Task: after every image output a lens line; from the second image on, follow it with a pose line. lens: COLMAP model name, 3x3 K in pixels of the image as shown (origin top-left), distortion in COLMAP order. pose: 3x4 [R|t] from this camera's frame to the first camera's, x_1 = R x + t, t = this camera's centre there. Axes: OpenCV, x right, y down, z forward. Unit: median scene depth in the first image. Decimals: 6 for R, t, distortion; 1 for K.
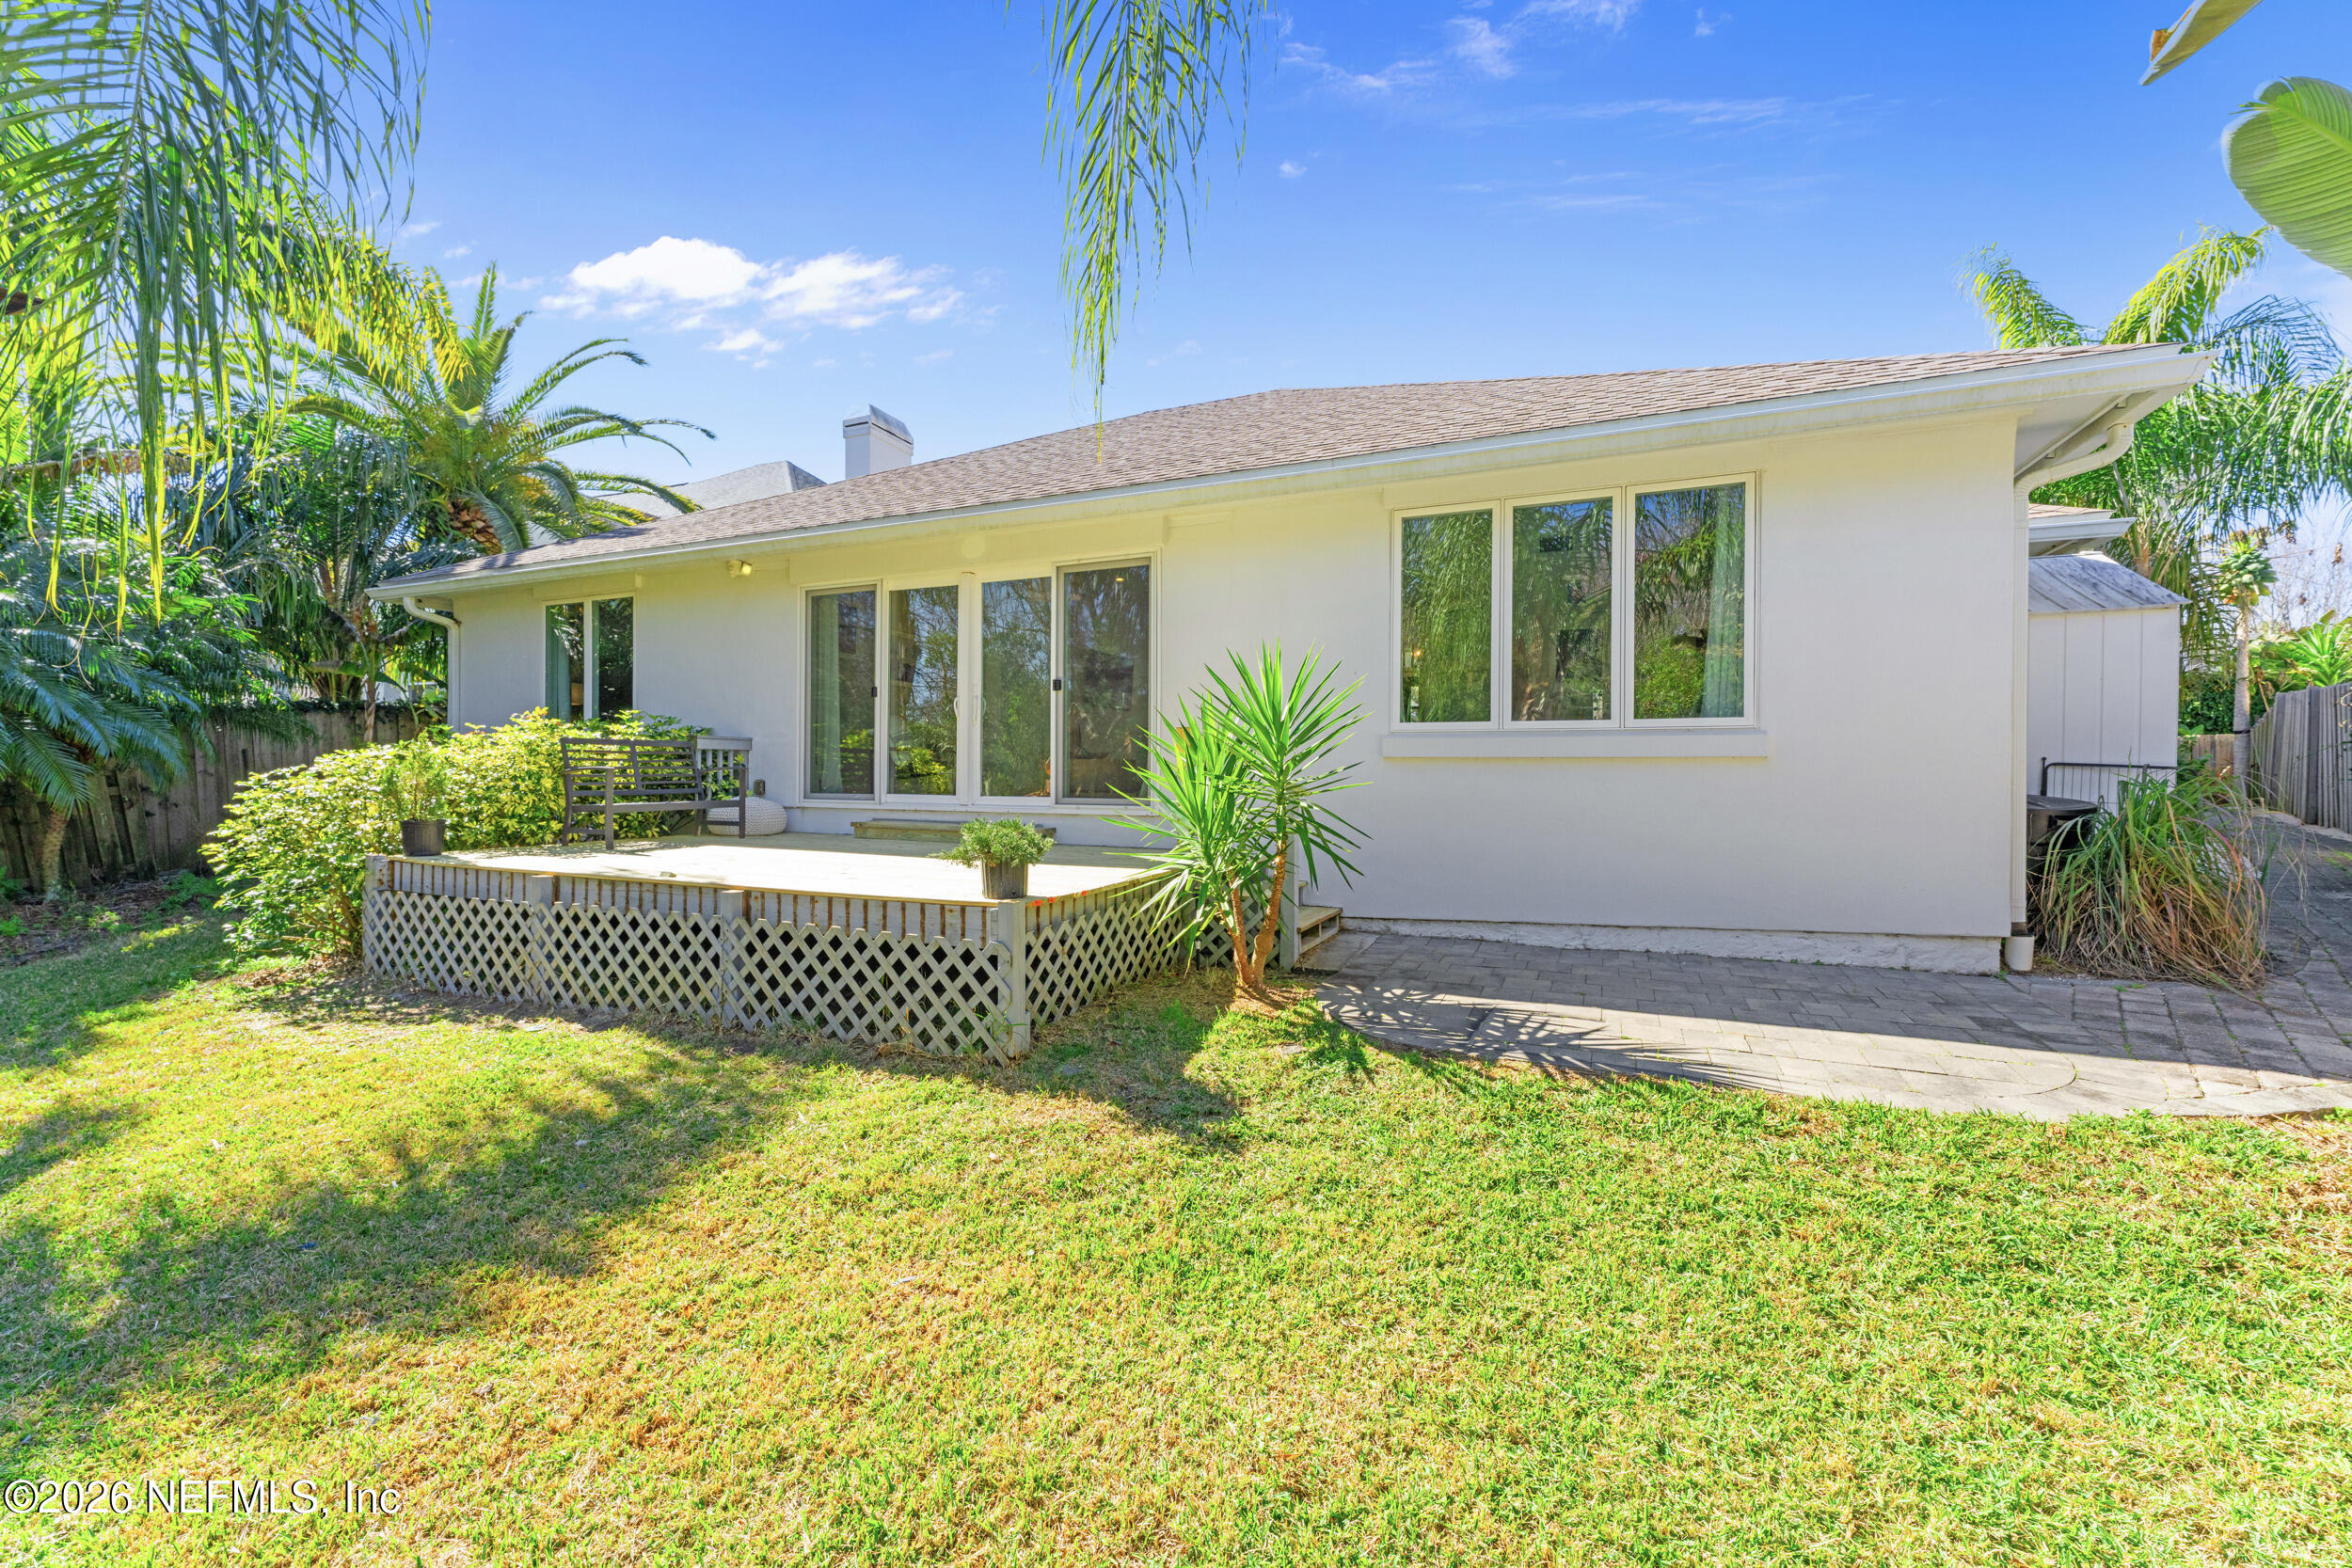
lens RADIAL K [[938.7, 0, 1176.0], [0, 938.7, 784.0], [0, 0, 1]] dist [-0.001083, -0.000049]
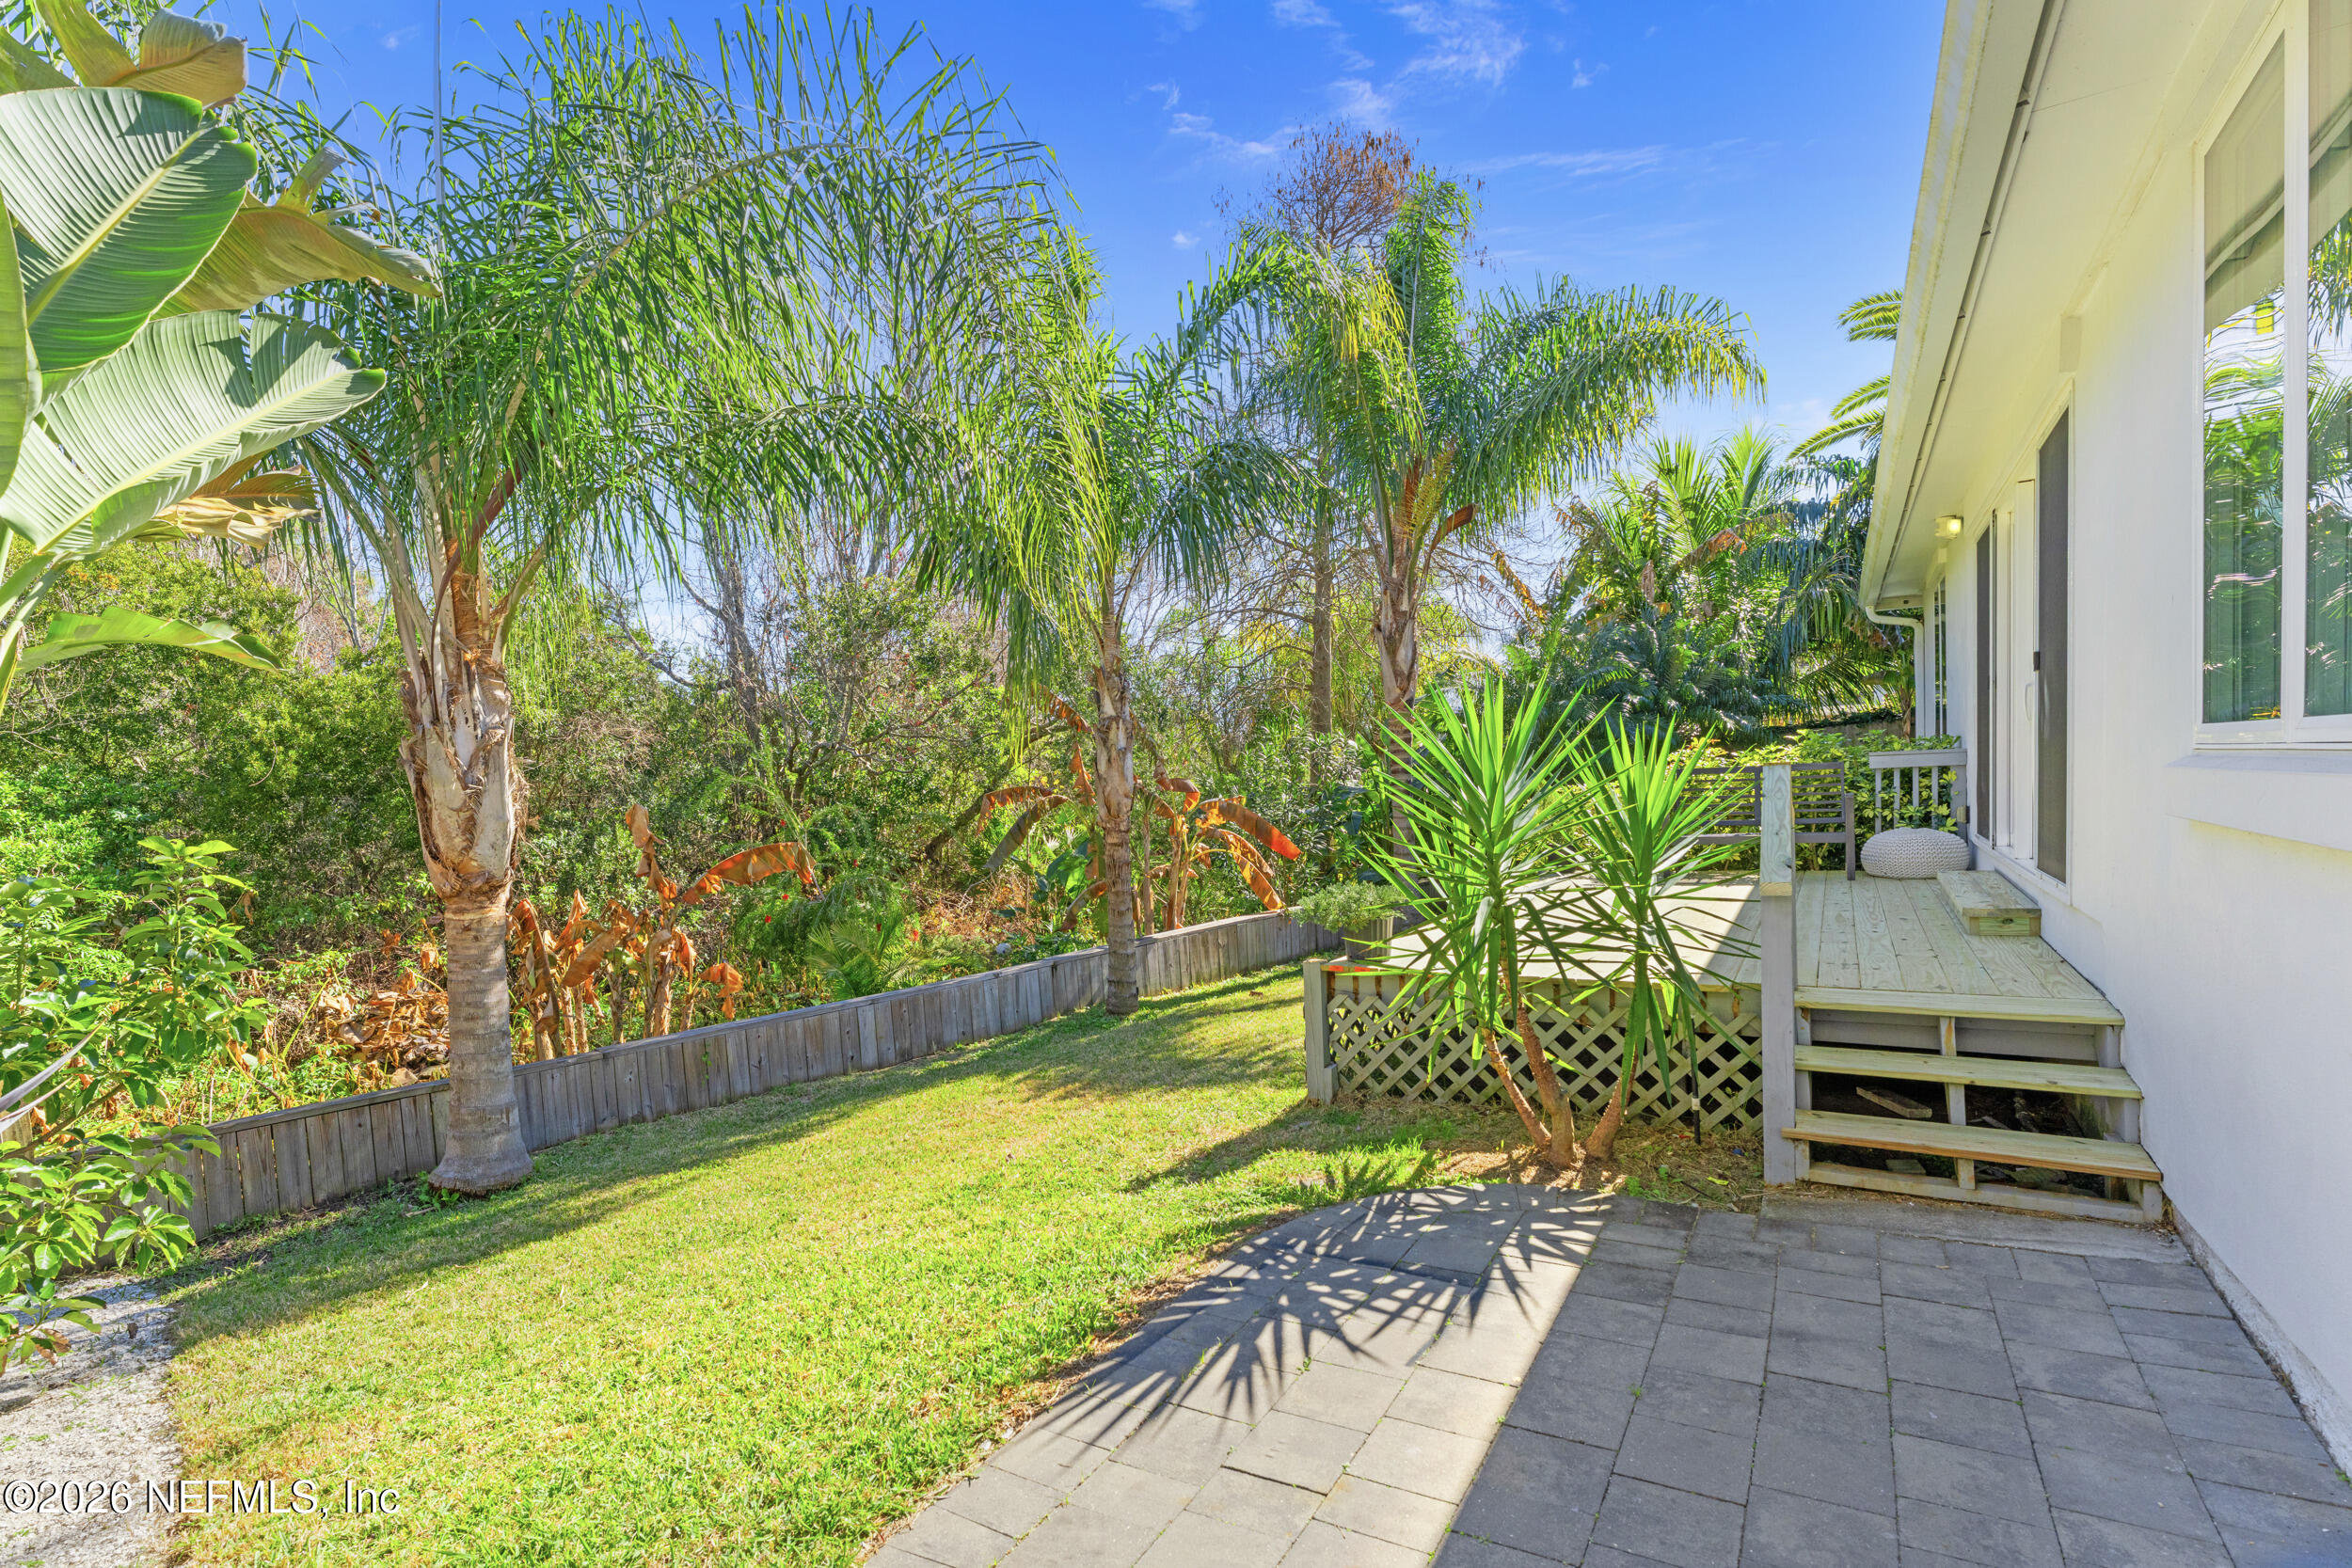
lens RADIAL K [[1134.9, 0, 1176.0], [0, 1134.9, 784.0], [0, 0, 1]] dist [0.000426, 0.000013]
pose [[-0.111510, 0.003134, -0.993758, 0.583513], [0.032204, 0.999481, -0.000461, -0.044508], [0.993241, -0.032055, -0.111554, 0.495130]]
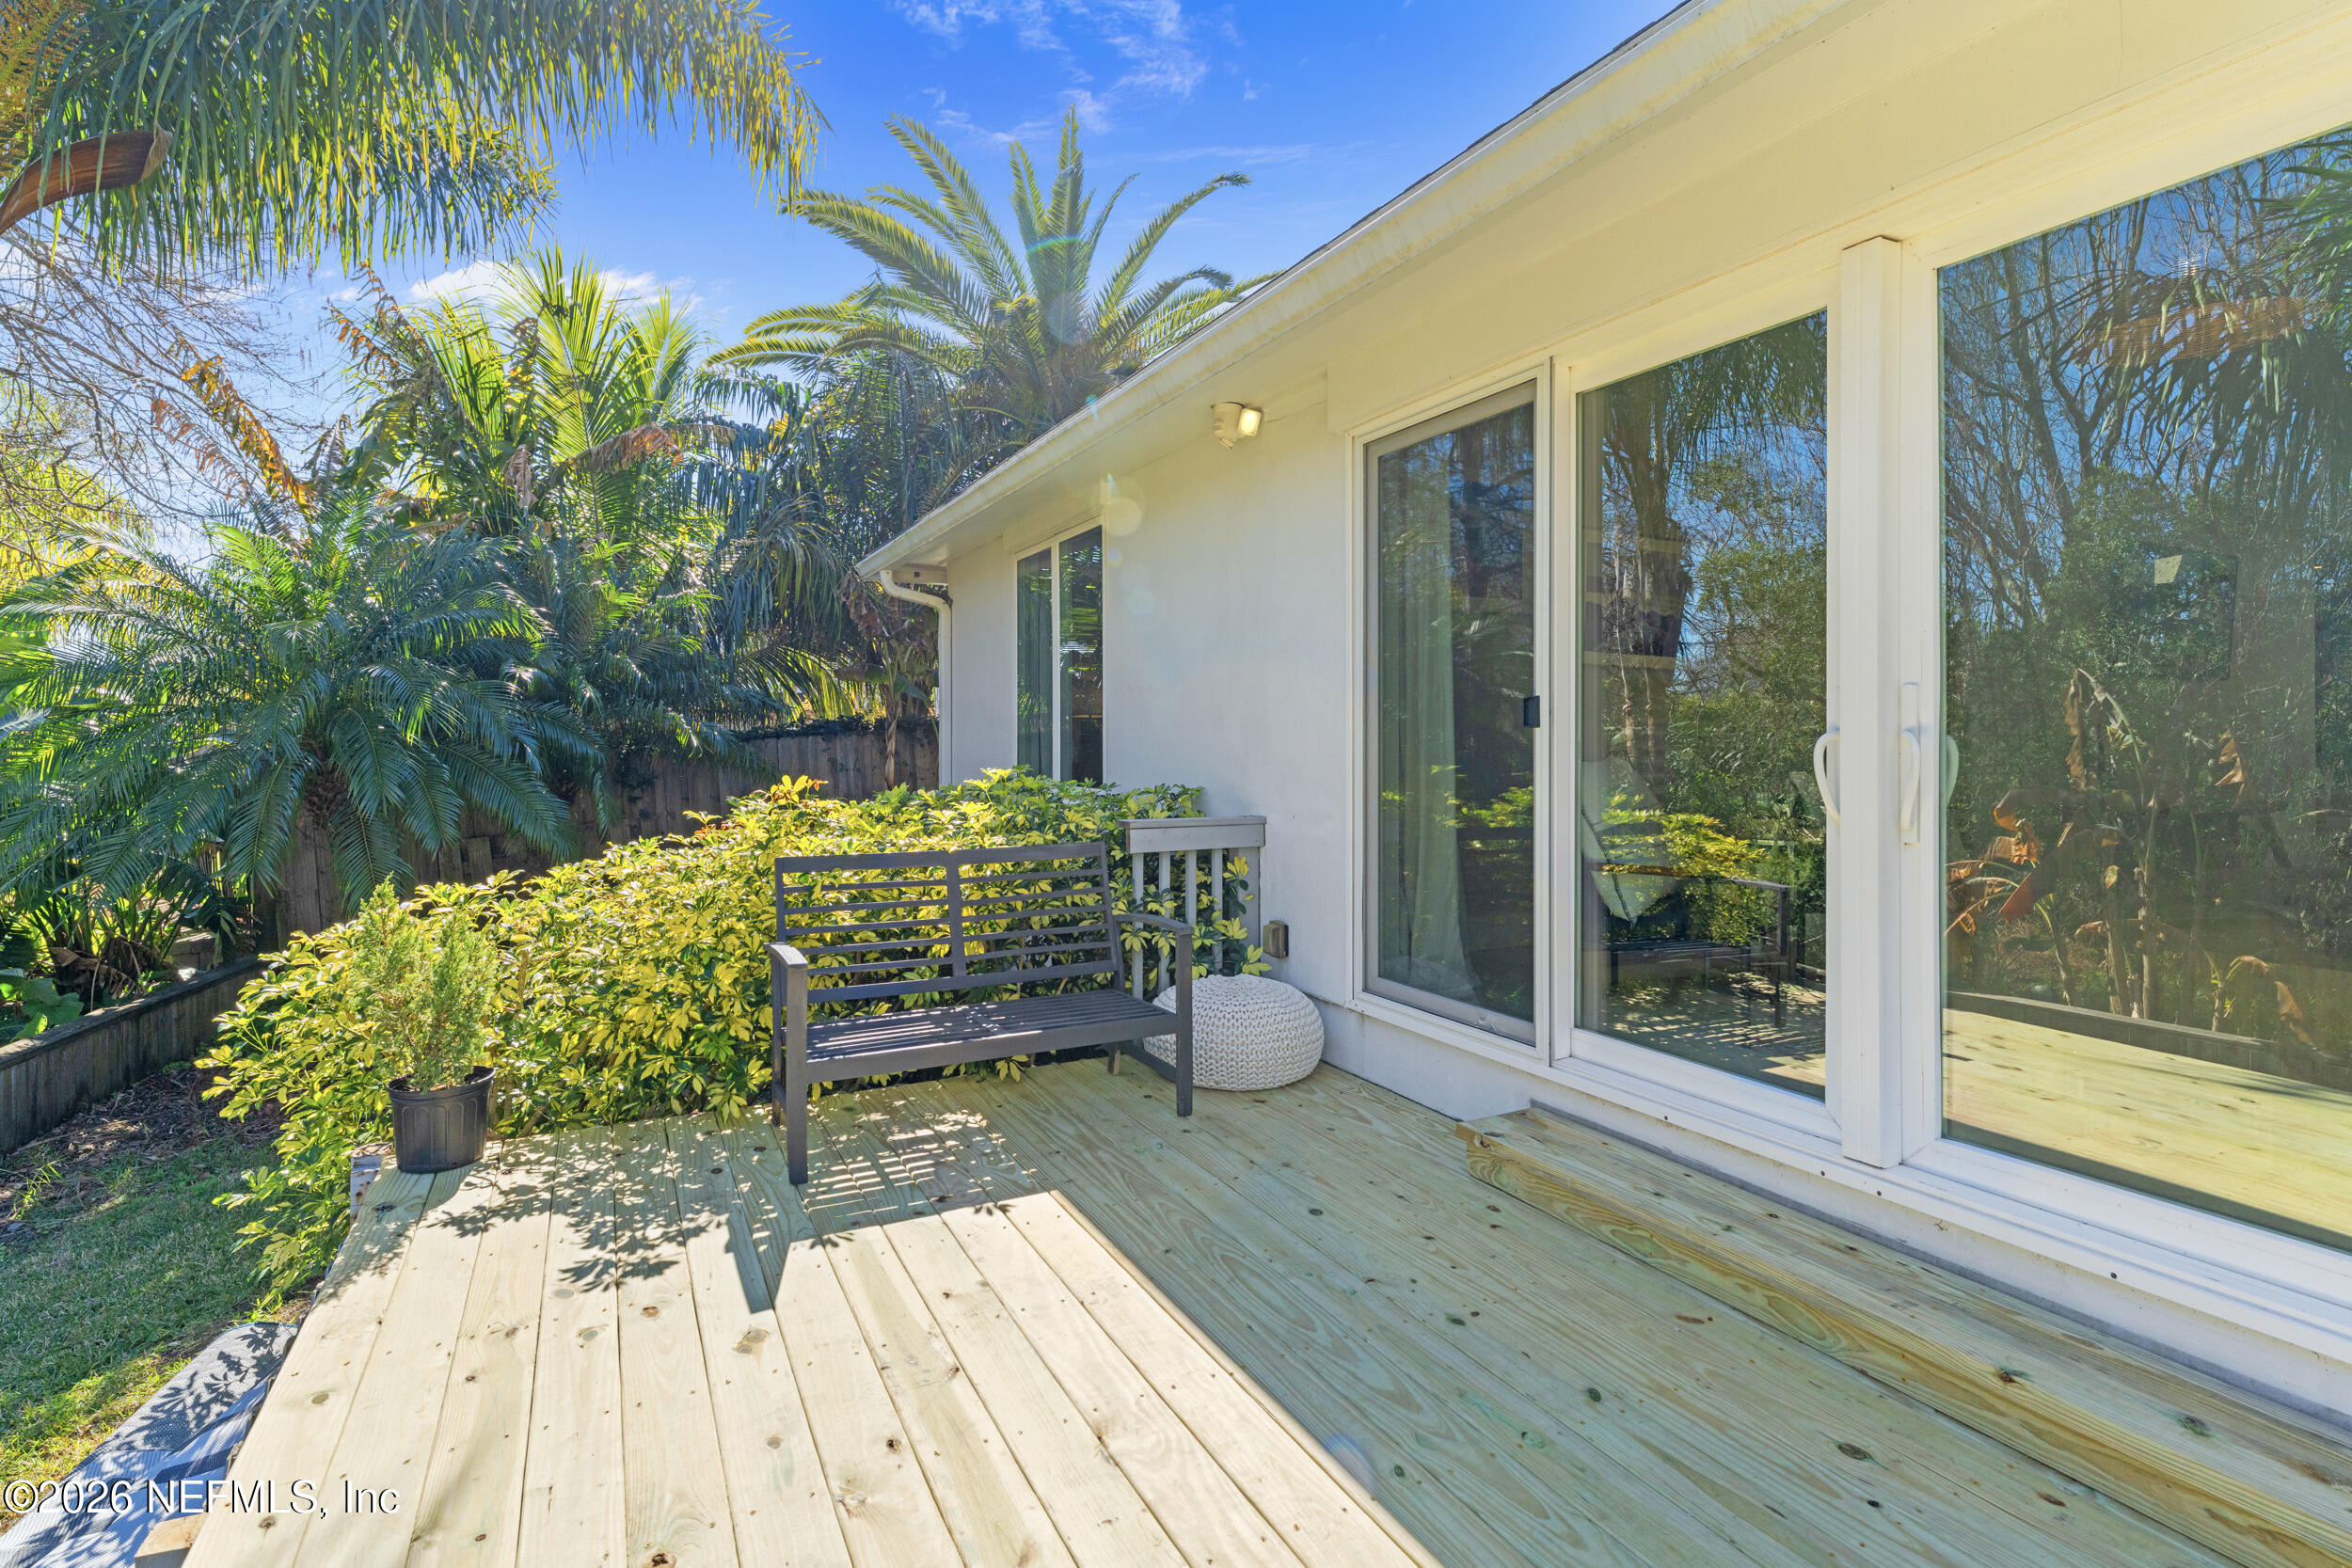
lens RADIAL K [[1150.7, 0, 1178.4], [0, 1150.7, 751.4], [0, 0, 1]] dist [-0.001108, -0.000342]
pose [[0.770450, -0.003235, -0.637492, -0.162116], [0.000078, 0.999988, -0.004980, -0.082521], [0.637500, 0.003787, 0.770441, 0.617065]]
